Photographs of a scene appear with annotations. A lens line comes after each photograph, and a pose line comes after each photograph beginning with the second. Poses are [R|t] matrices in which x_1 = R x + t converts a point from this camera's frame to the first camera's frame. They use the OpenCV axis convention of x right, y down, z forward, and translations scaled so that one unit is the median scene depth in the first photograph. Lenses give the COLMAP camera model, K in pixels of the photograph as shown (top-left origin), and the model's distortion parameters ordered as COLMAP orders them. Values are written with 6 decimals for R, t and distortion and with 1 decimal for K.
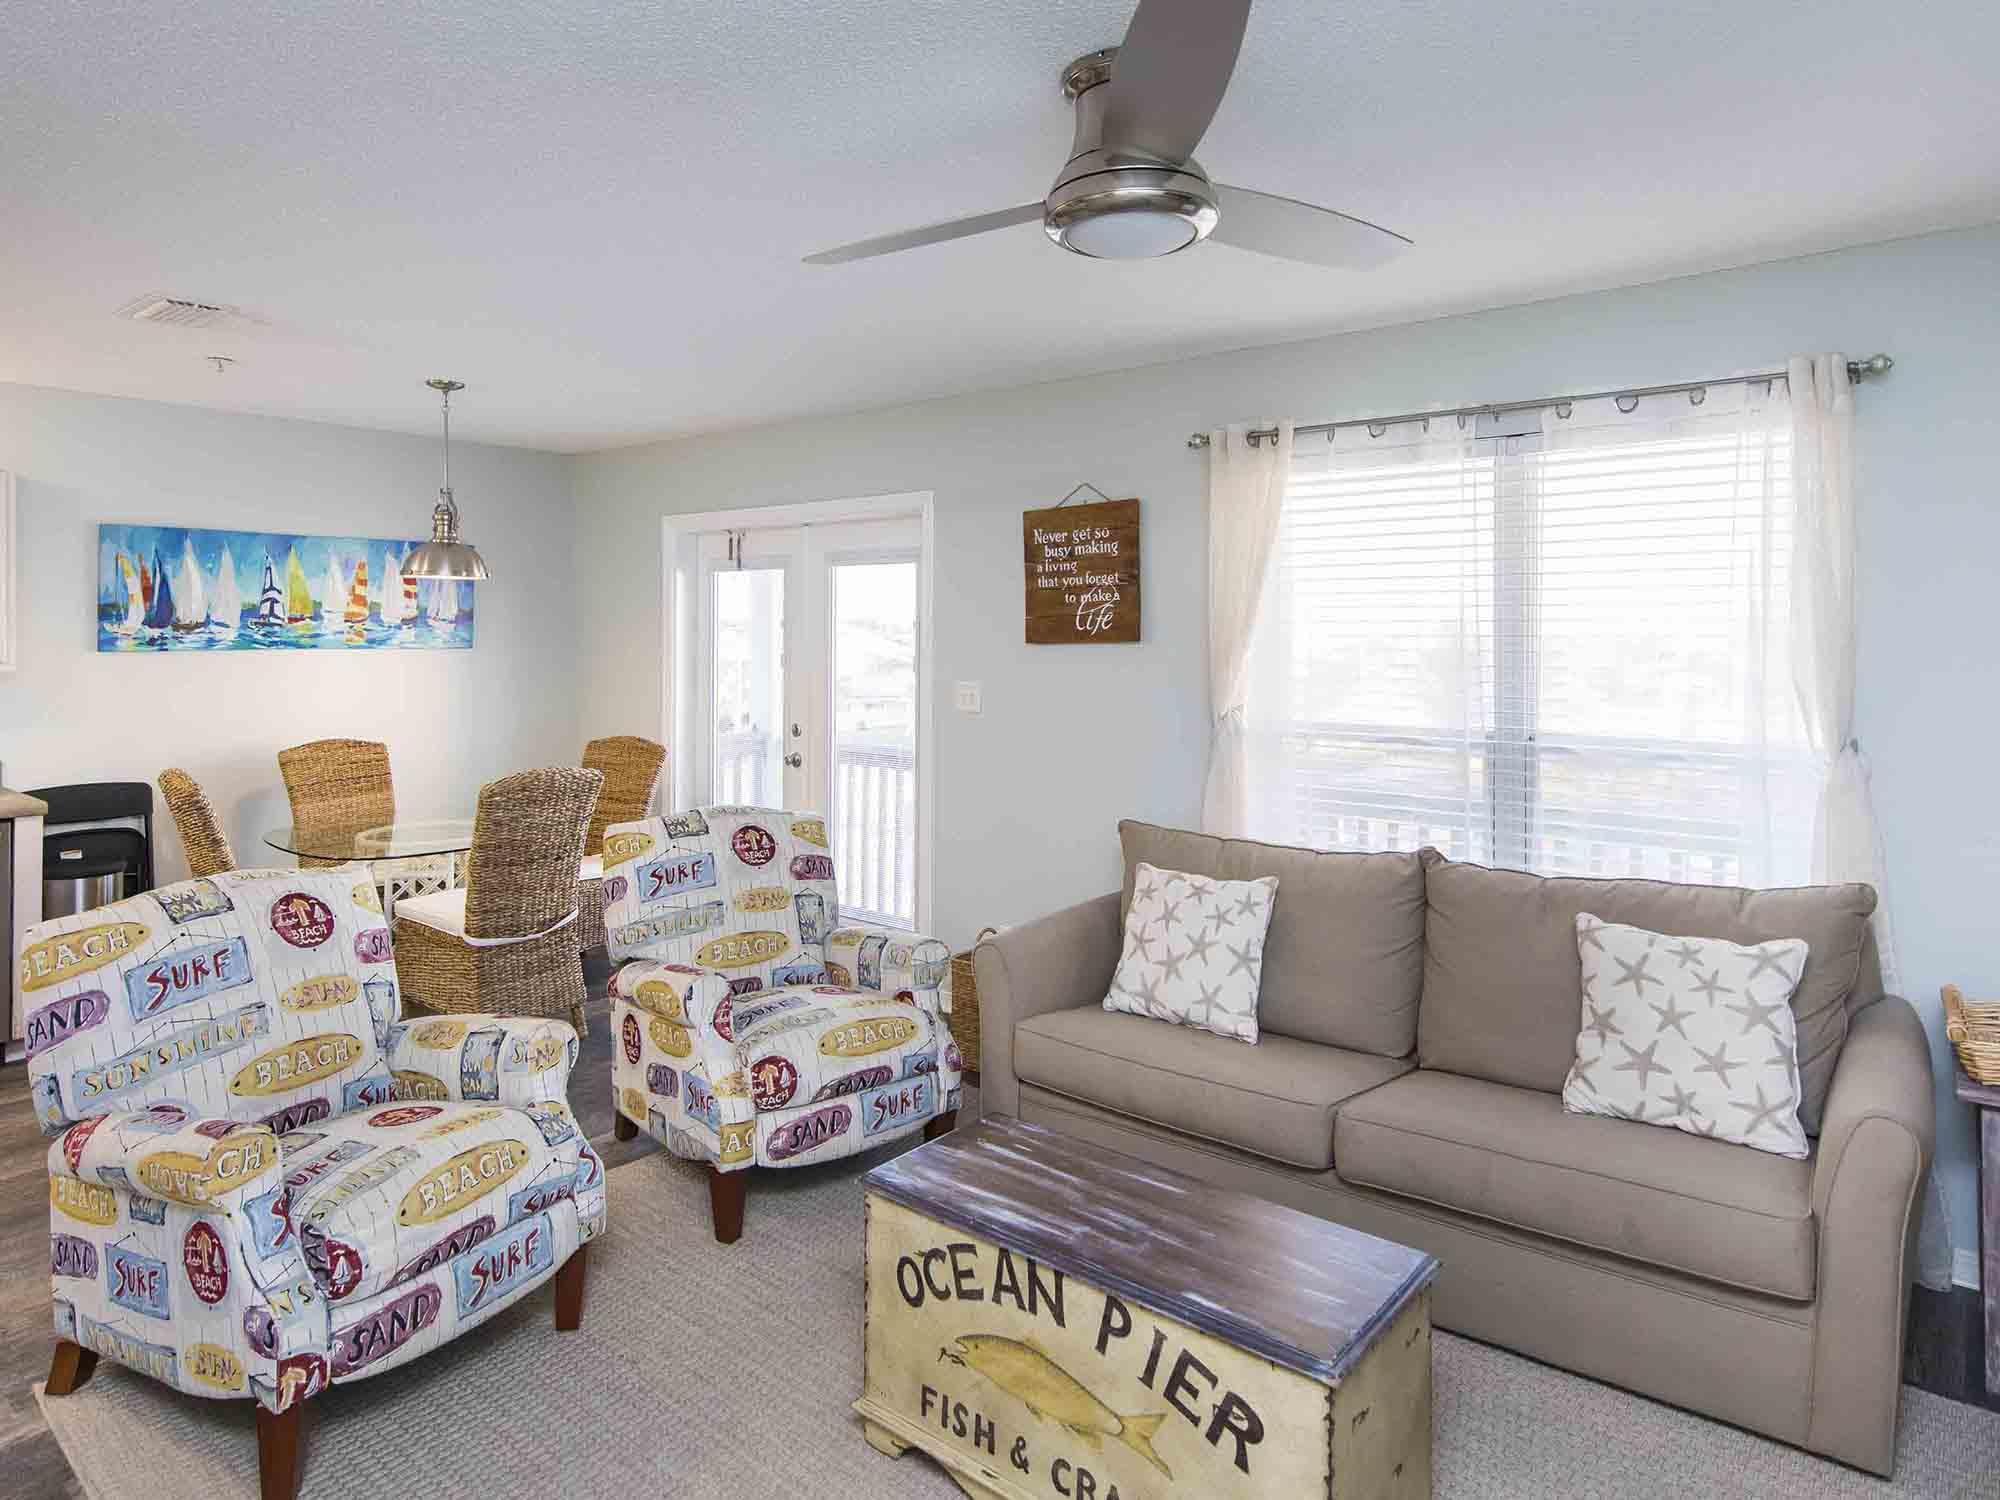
lens RADIAL K [[1206.3, 0, 981.6], [0, 1206.3, 622.1], [0, 0, 1]] dist [0.002963, 0.000181]
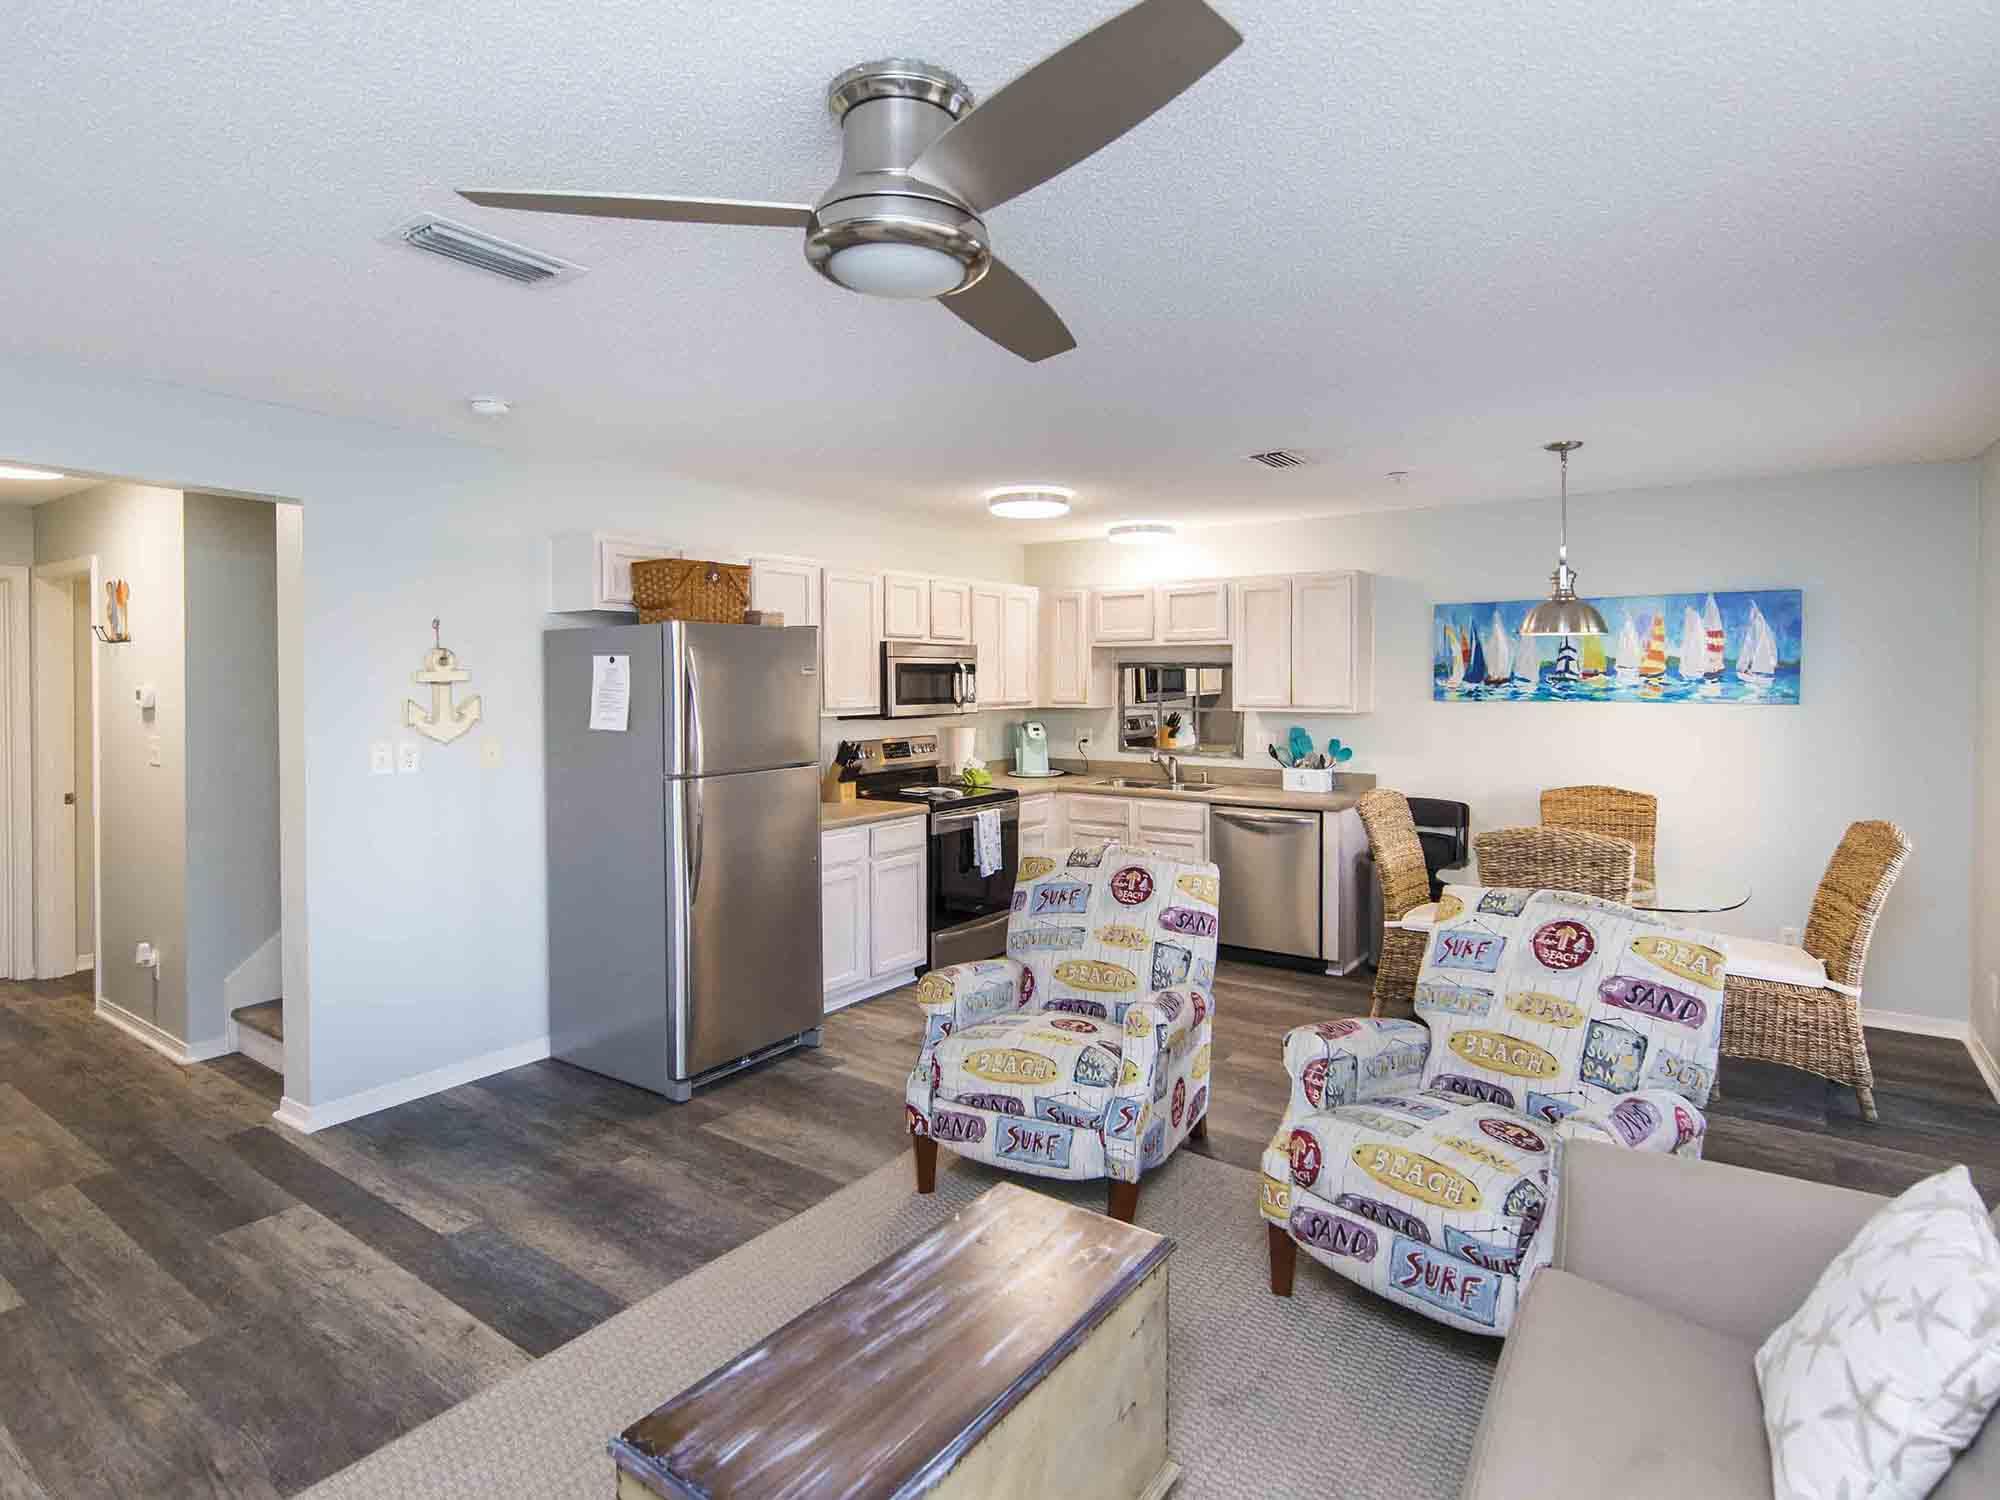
lens RADIAL K [[1065.0, 0, 998.8], [0, 1065.0, 693.6], [0, 0, 1]] dist [0.020453, -0.000334]
pose [[0.064580, 0.010683, -0.997855, 0.524741], [0.008523, 0.999900, 0.011257, -0.000913], [0.997876, -0.009231, 0.064483, 0.559802]]
